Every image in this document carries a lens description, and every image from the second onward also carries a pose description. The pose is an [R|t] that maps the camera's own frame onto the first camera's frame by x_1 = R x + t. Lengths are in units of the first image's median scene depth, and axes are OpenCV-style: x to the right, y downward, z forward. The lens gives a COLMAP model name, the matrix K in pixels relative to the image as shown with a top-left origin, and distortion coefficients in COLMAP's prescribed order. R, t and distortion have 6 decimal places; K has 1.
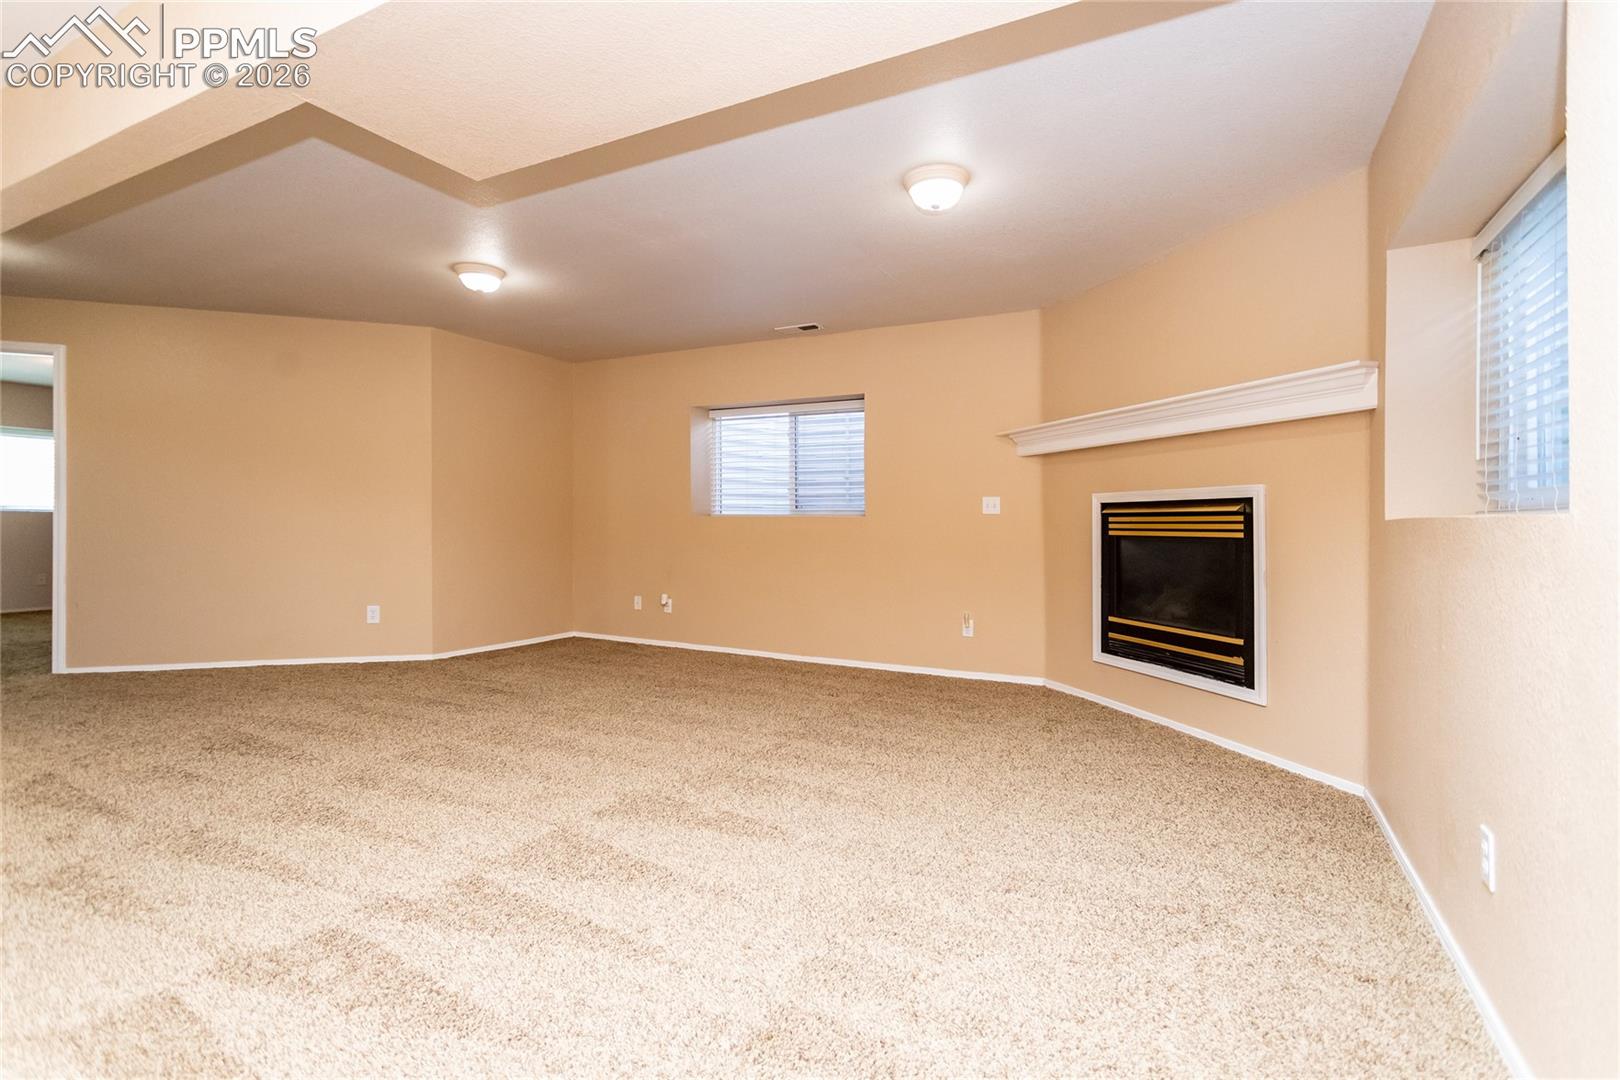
lens RADIAL K [[779.0, 0, 811.9], [0, 779.0, 524.4], [0, 0, 1]] dist [0.003332, 0.000283]
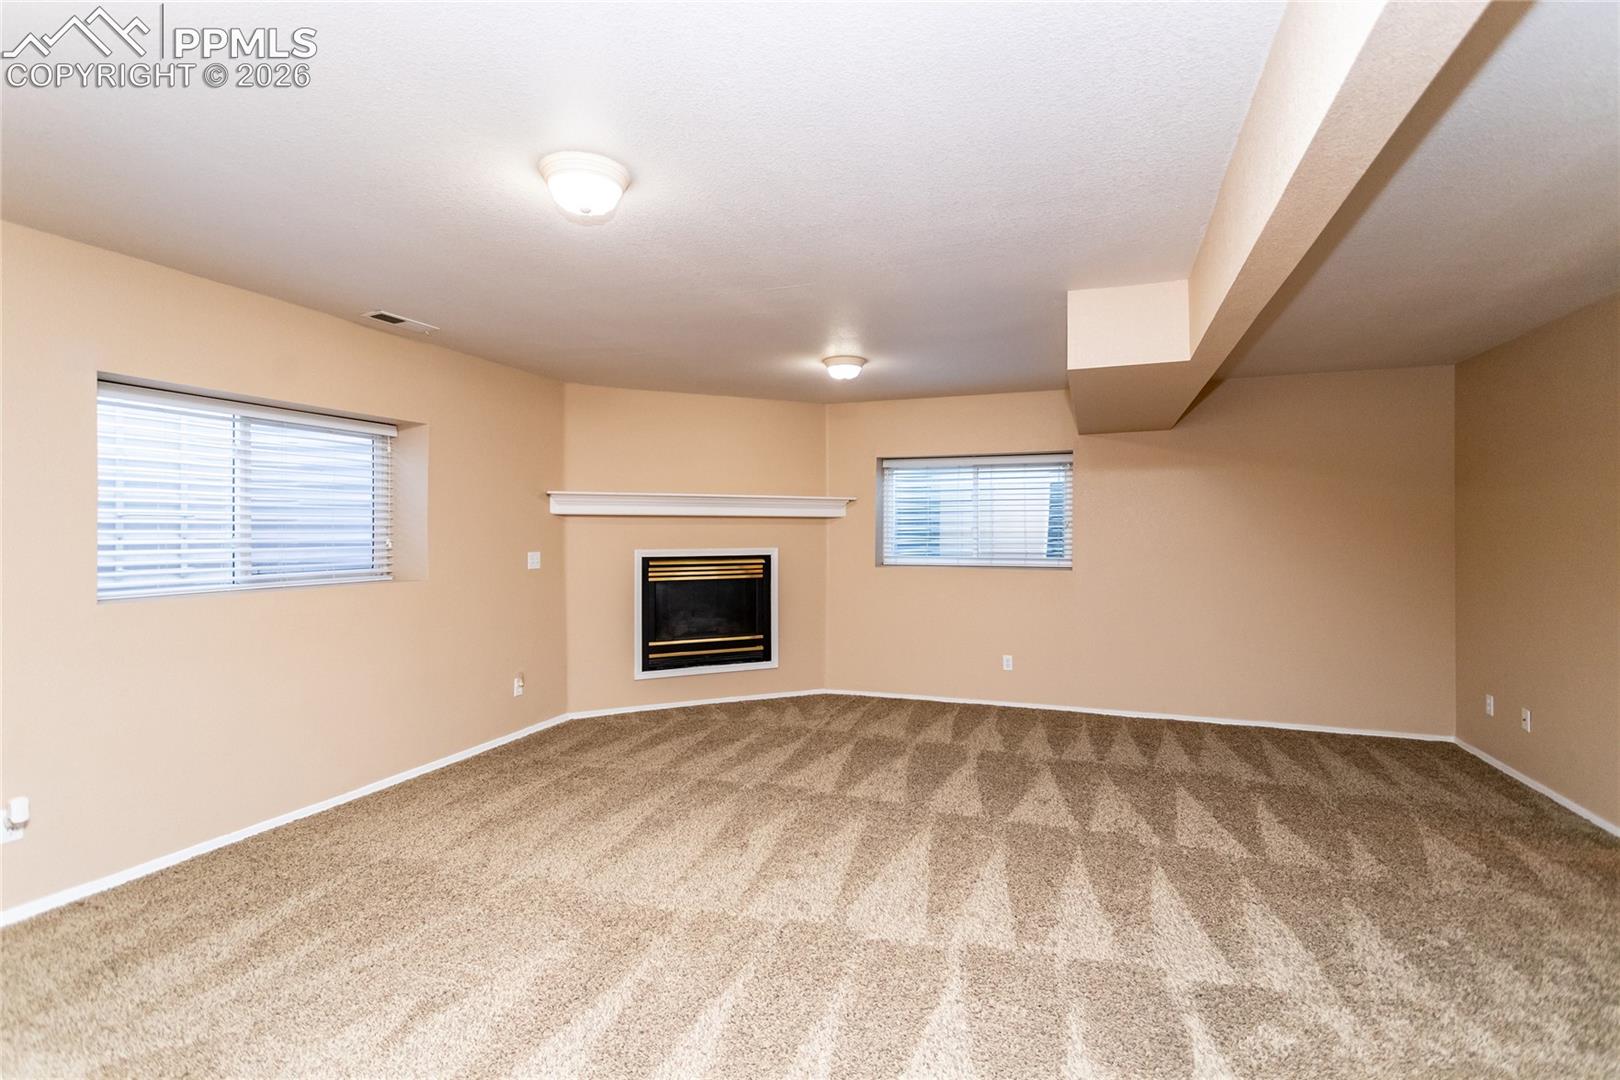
lens RADIAL K [[779.0, 0, 793.7], [0, 779.0, 541.0], [0, 0, 1]] dist [0.003332, 0.000283]
pose [[-0.149945, 0.003334, 0.988689, -1.096762], [0.009263, 0.999955, -0.001968, -0.056229], [-0.988651, 0.008863, -0.149969, 1.082467]]
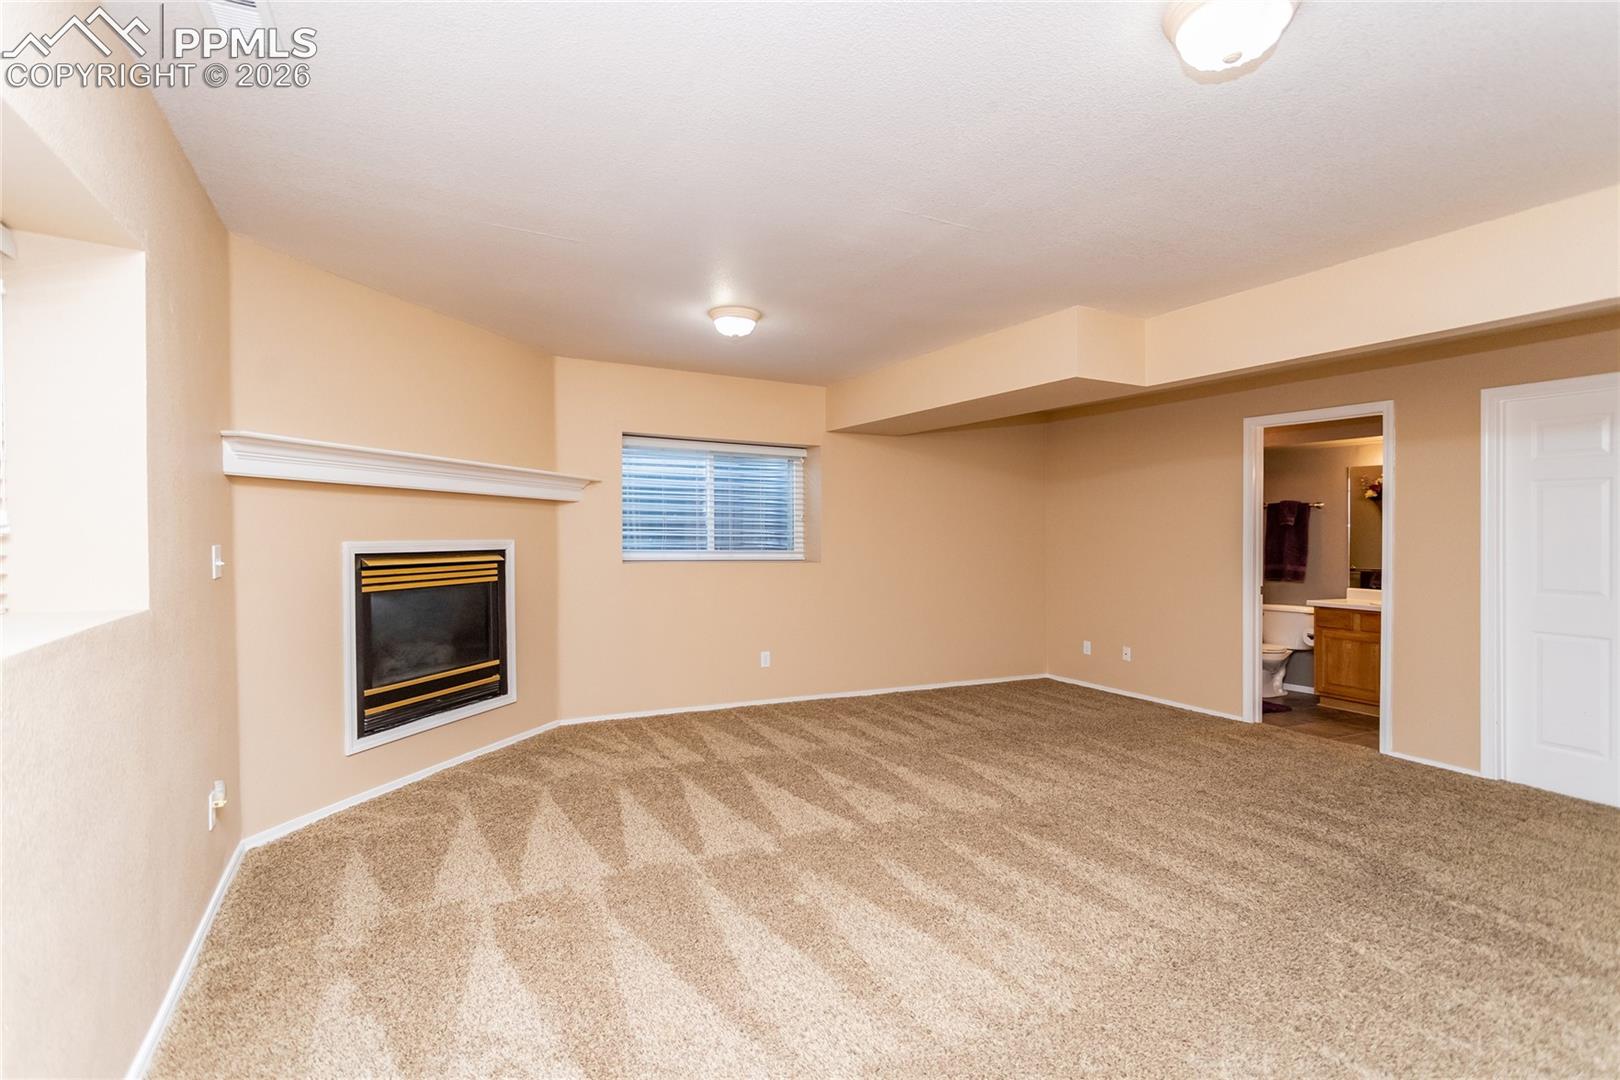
lens RADIAL K [[779.0, 0, 817.0], [0, 779.0, 545.1], [0, 0, 1]] dist [0.003332, 0.000283]
pose [[-0.841002, -0.004088, 0.541016, -0.527988], [0.003004, 0.999921, 0.012225, -0.050313], [-0.541023, 0.011906, -0.840924, 1.625291]]
